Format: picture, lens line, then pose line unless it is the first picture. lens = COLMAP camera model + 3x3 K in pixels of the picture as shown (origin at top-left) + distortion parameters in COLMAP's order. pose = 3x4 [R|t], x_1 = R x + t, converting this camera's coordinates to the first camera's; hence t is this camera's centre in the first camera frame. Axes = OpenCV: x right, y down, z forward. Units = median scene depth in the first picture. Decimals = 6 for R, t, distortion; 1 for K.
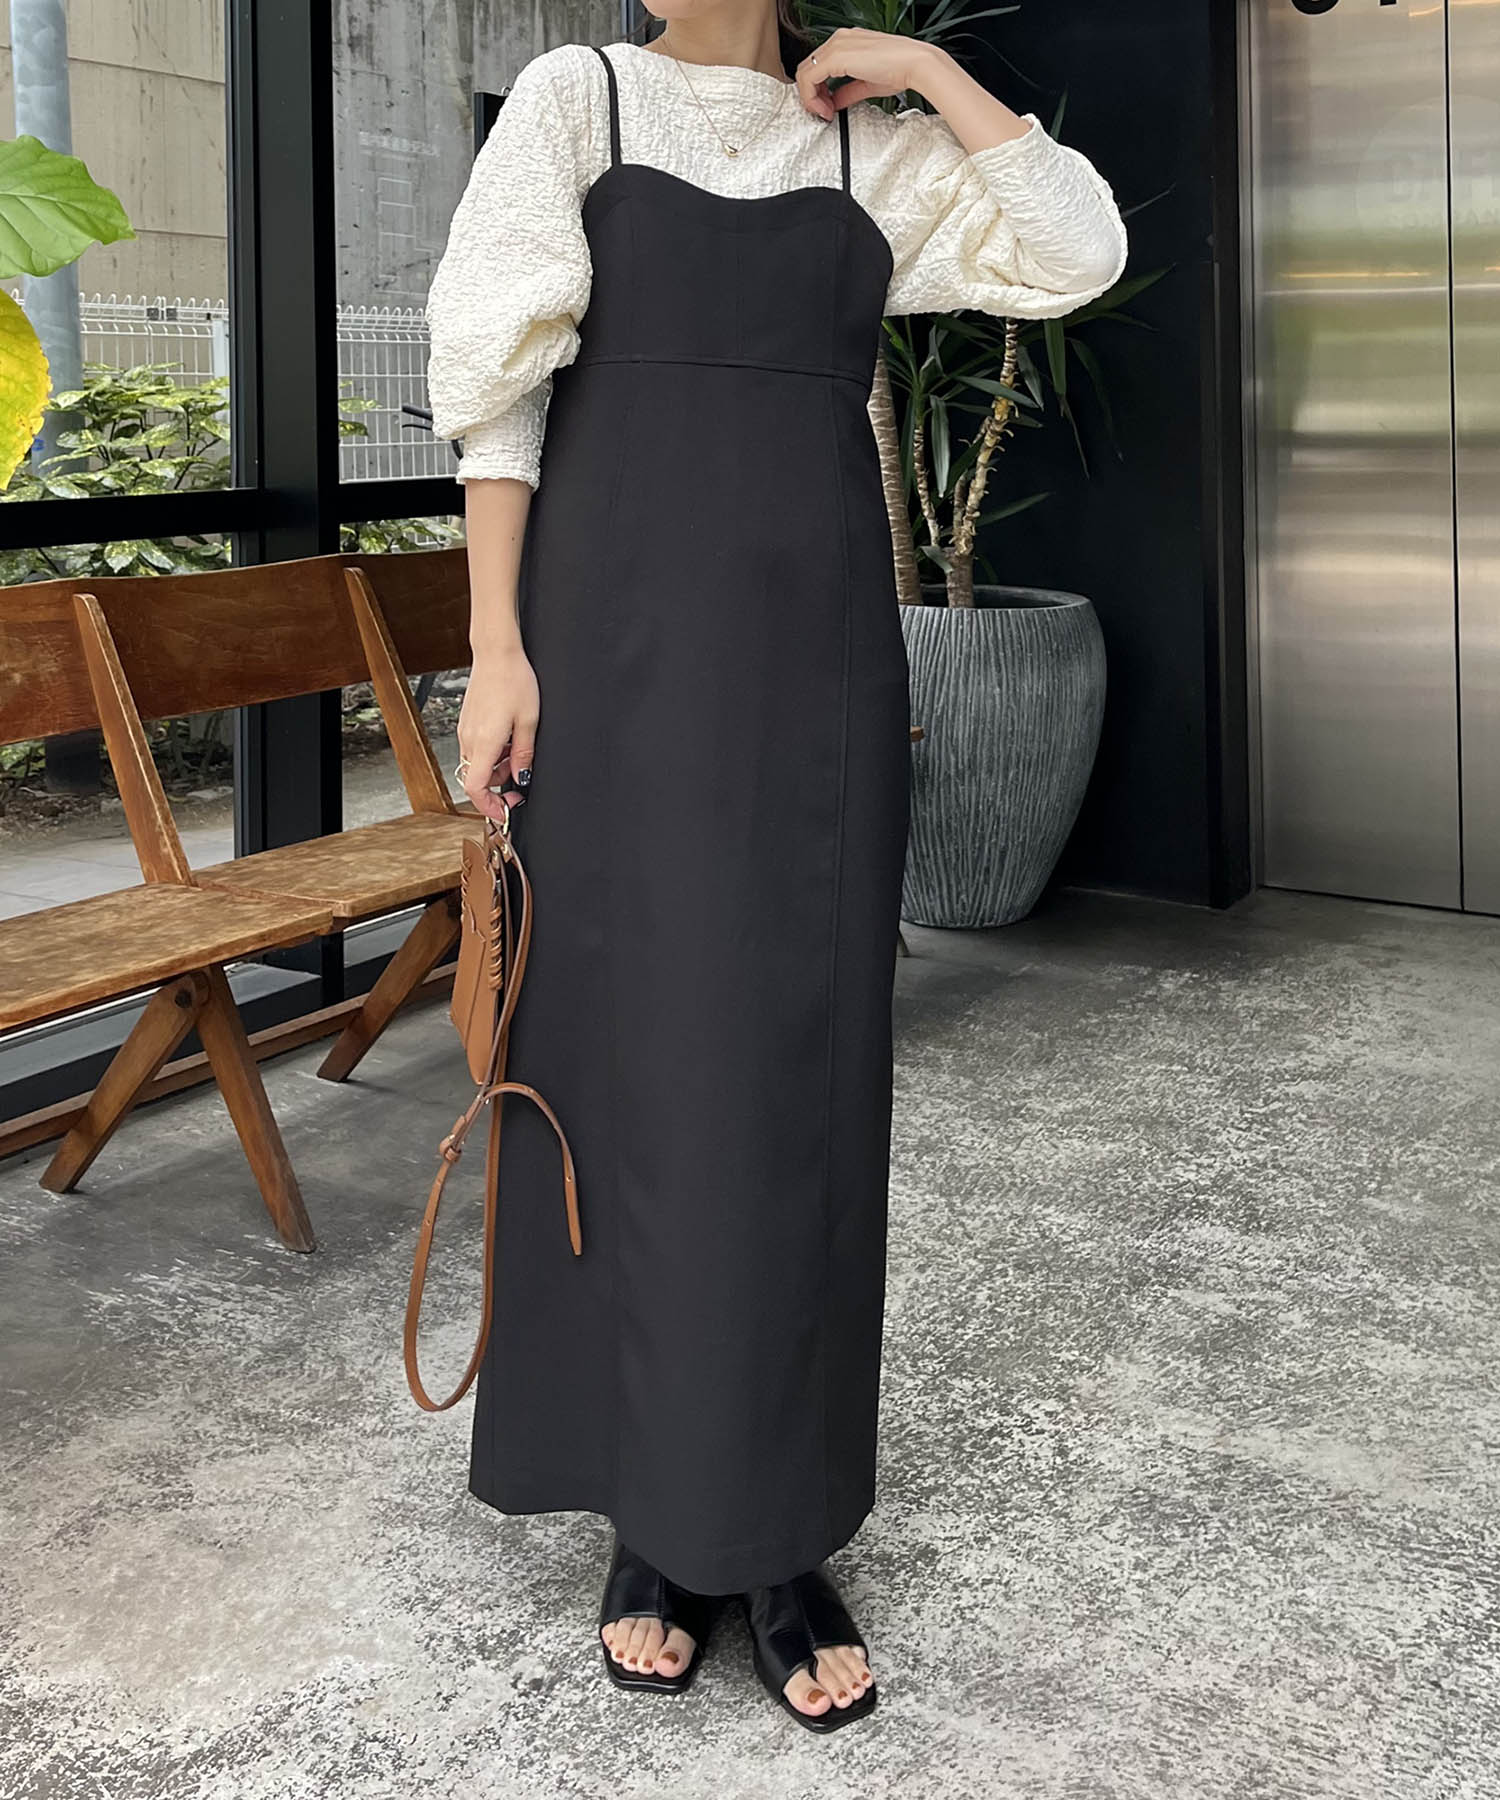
lens RADIAL K [[2301.3, 0, 750.0], [0, 2301.3, 1006.4], [0, 0, 1]] dist [0.168471, -0.365660]
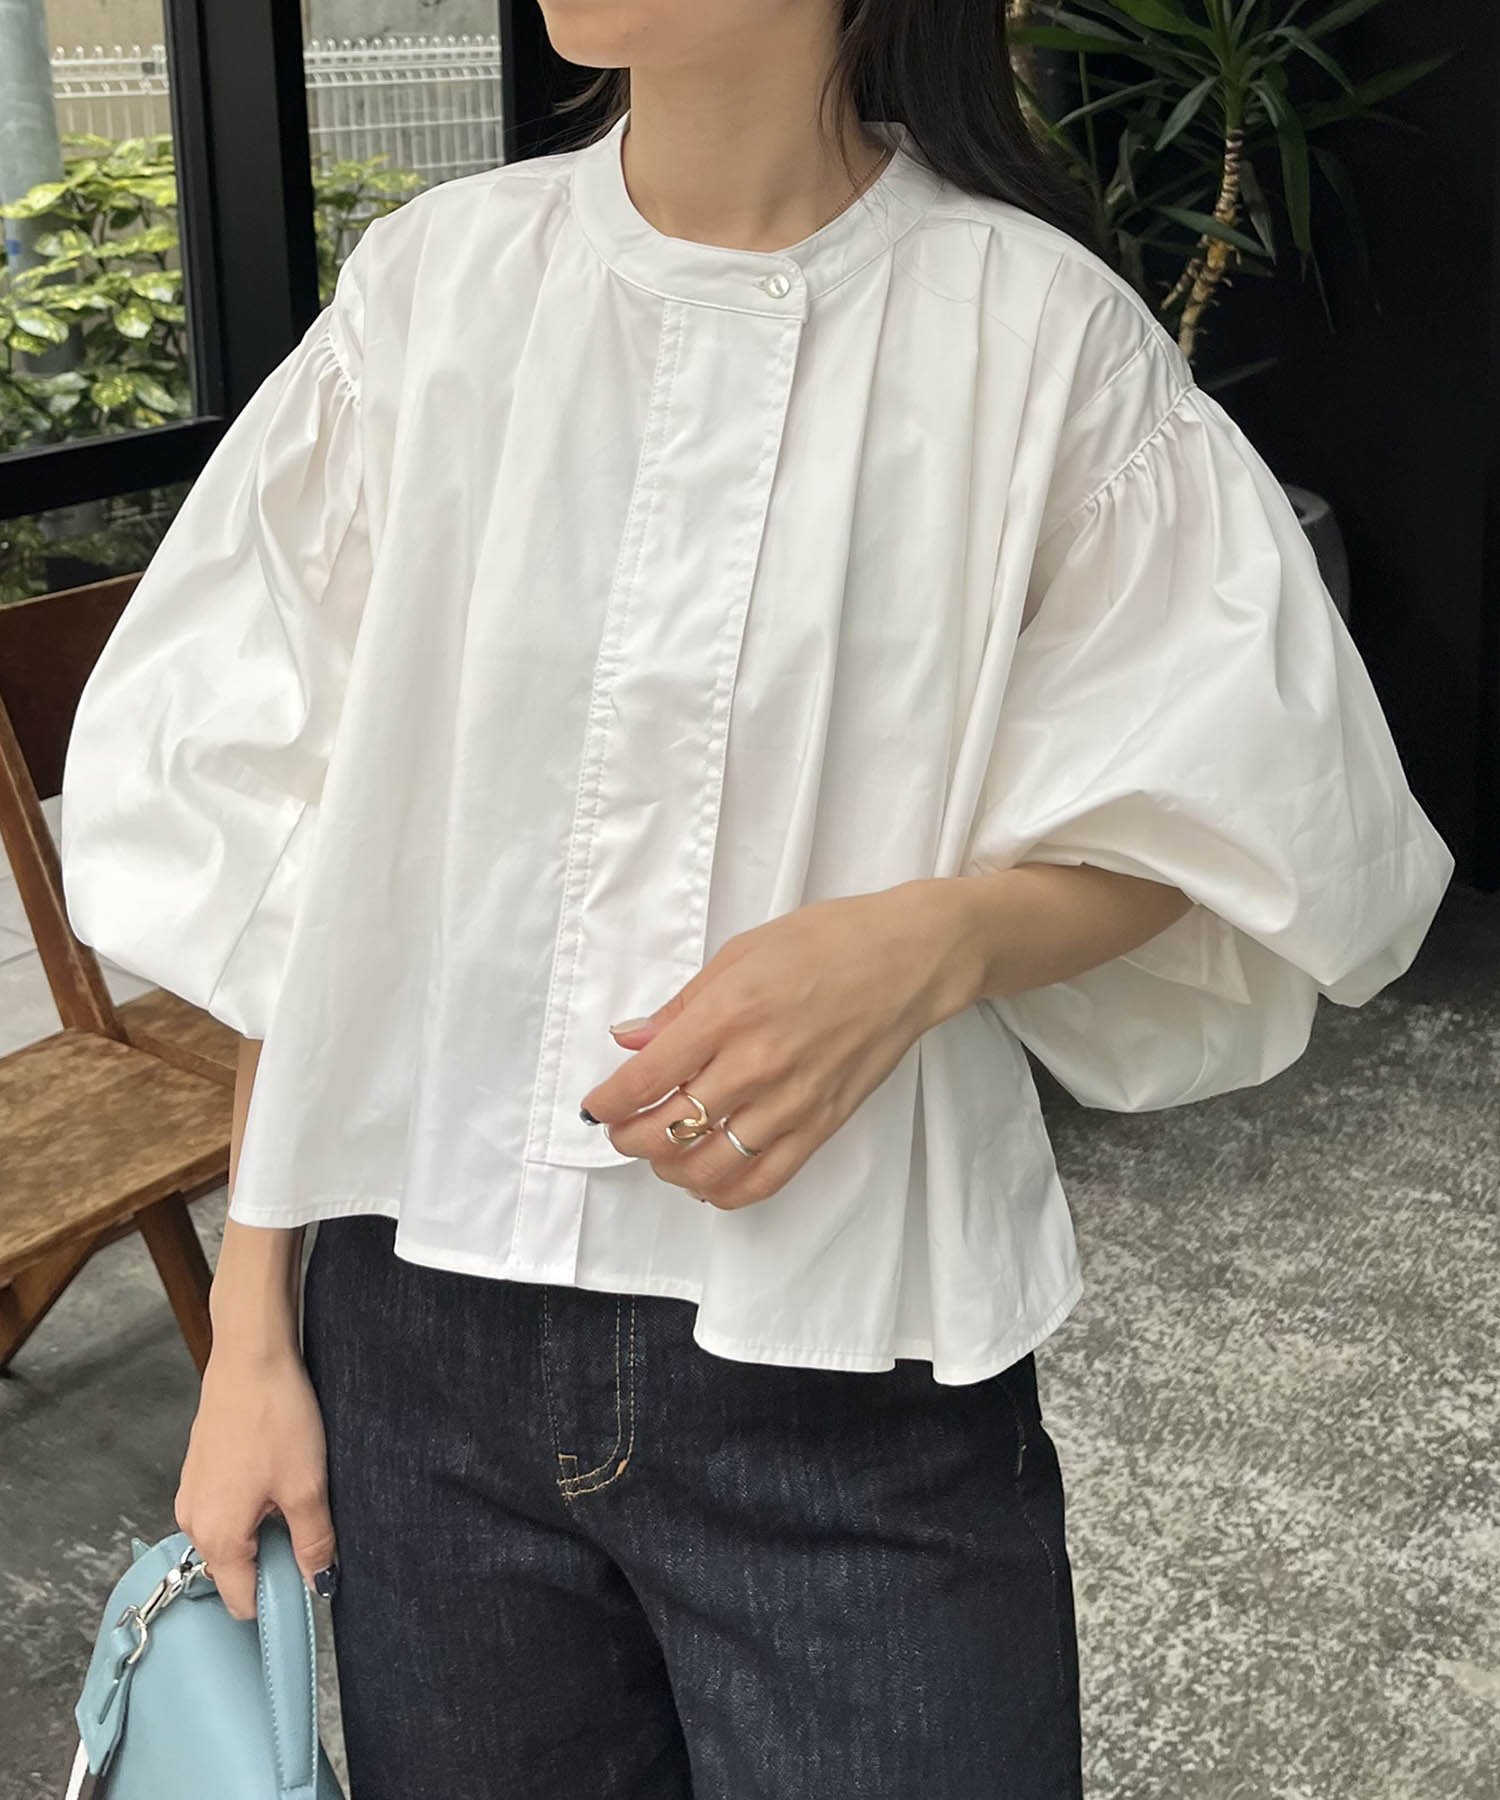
lens RADIAL K [[2301.3, 0, 750.0], [0, 2301.3, 1006.4], [0, 0, 1]] dist [0.168471, -0.365660]
pose [[0.997235, 0.000025, -0.074307, 0.019525], [0.012638, 0.985374, 0.169939, -0.185702], [0.073224, -0.170408, 0.982649, 0.274522]]
